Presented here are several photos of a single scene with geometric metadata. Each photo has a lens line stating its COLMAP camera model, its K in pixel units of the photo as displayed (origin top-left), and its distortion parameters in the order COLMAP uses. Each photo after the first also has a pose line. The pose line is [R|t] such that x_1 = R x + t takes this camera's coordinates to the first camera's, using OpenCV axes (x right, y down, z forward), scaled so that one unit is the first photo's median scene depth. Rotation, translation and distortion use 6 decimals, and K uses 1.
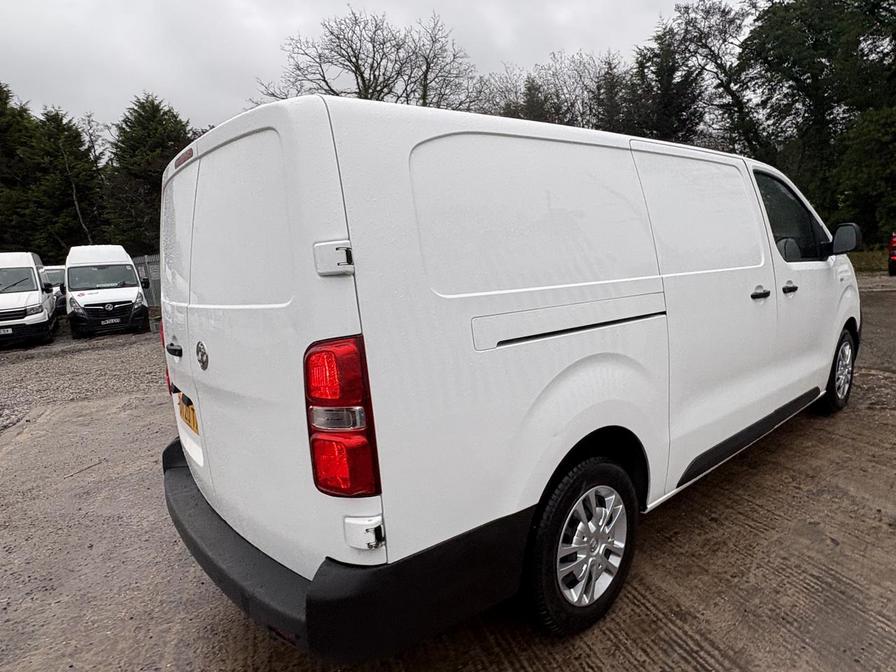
lens RADIAL K [[525.7, 0, 448.0], [0, 525.7, 341.7], [0, 0, 1]] dist [0.000867, -0.000259]
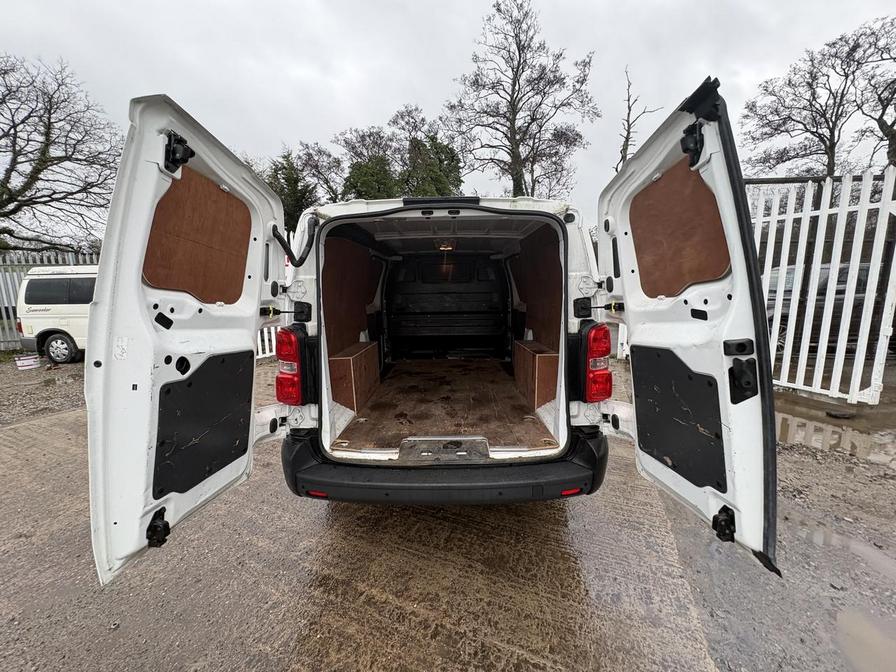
lens RADIAL K [[355.2, 0, 449.4], [0, 355.2, 338.9], [0, 0, 1]] dist [-0.000483, -0.000378]
pose [[0.655655, -0.044368, 0.753756, -0.083143], [0.088780, 0.995877, -0.018605, 0.000513], [-0.749823, 0.079117, 0.656891, 0.024408]]
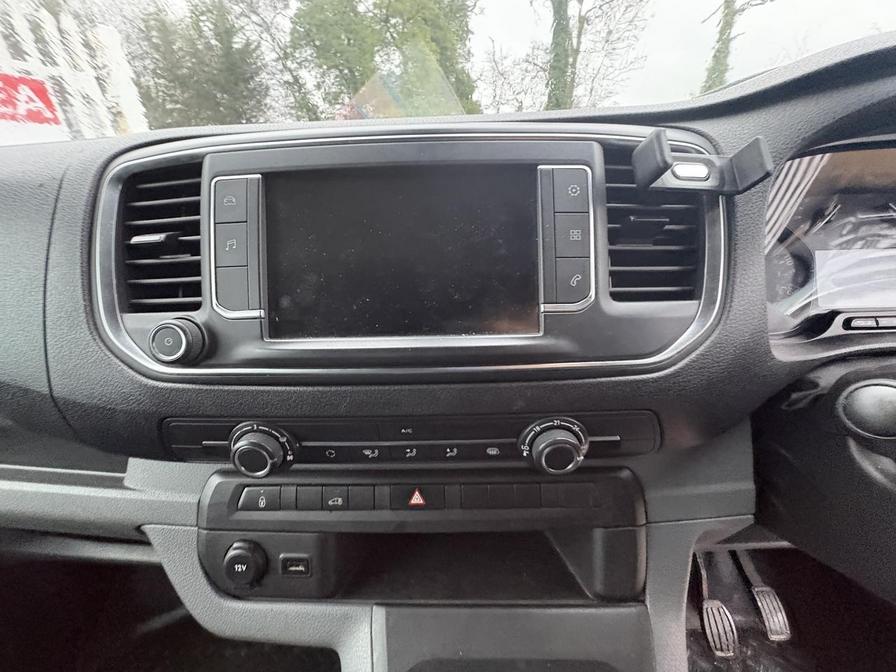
lens RADIAL K [[355.2, 0, 447.8], [0, 355.2, 337.6], [0, 0, 1]] dist [-0.000483, -0.000378]
pose [[0.663016, -0.223306, 0.714524, 0.073478], [0.101674, 0.972490, 0.209583, -0.030015], [-0.741668, -0.066309, 0.667481, 0.165526]]
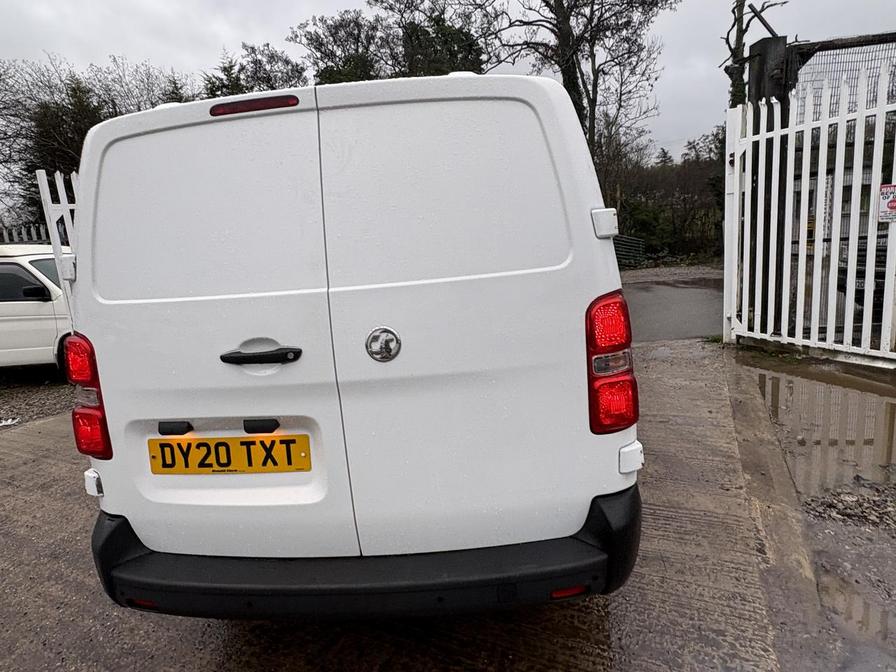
lens RADIAL K [[525.7, 0, 453.2], [0, 525.7, 339.8], [0, 0, 1]] dist [0.000867, -0.000259]
pose [[0.703108, -0.104769, 0.703323, -0.061910], [0.143955, 0.989578, 0.003500, 0.001458], [-0.696360, 0.098786, 0.710862, 0.018931]]
